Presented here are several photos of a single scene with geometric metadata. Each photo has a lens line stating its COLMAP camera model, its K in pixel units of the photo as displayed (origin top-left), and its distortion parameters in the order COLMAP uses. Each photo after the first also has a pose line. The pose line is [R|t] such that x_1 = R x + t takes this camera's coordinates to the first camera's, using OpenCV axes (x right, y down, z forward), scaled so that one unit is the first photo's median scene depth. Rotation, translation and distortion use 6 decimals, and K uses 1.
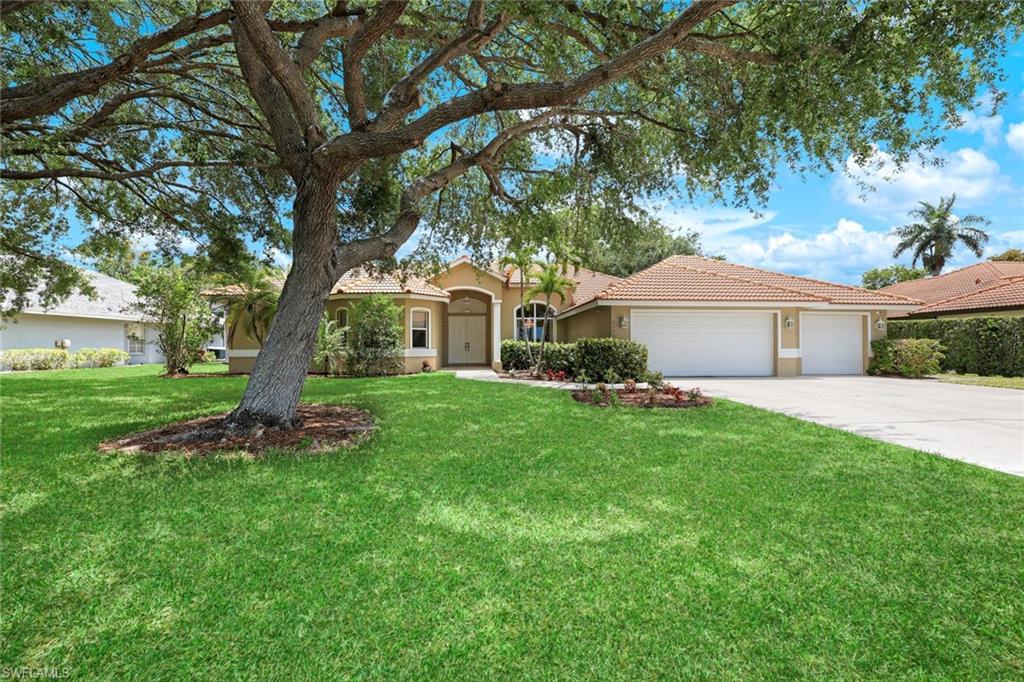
lens RADIAL K [[411.1, 0, 517.4], [0, 411.1, 341.5], [0, 0, 1]] dist [0.004128, -0.000002]
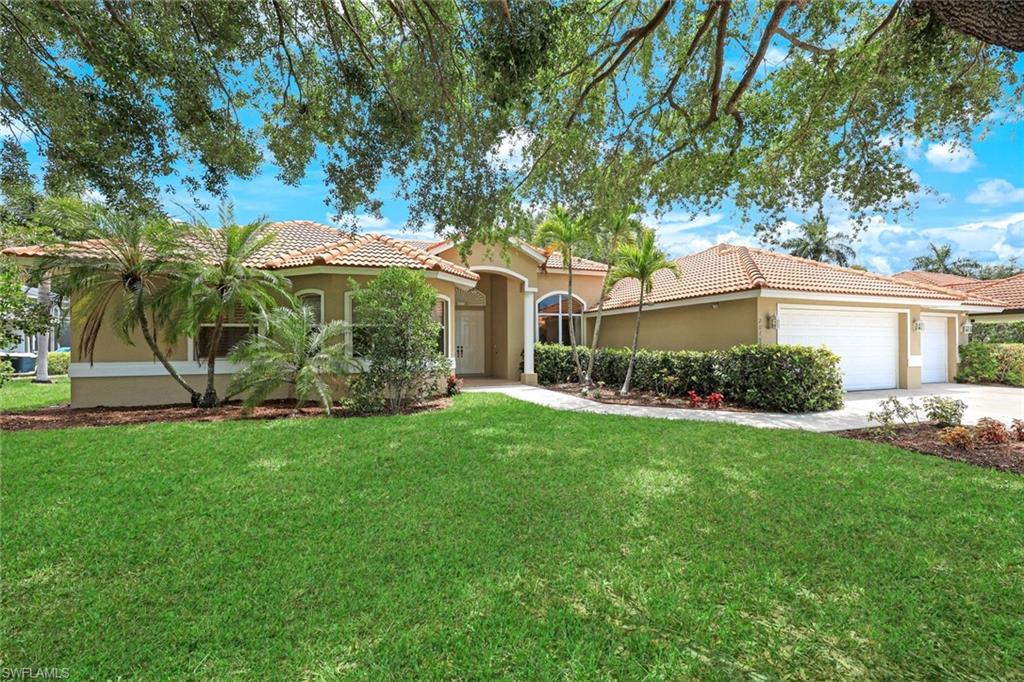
lens RADIAL K [[411.1, 0, 508.1], [0, 411.1, 341.8], [0, 0, 1]] dist [0.004128, -0.000002]
pose [[0.962335, 0.000692, 0.271865, -0.302950], [-0.002085, 0.999986, 0.004837, -0.010055], [-0.271858, -0.005222, 0.962323, 0.334181]]
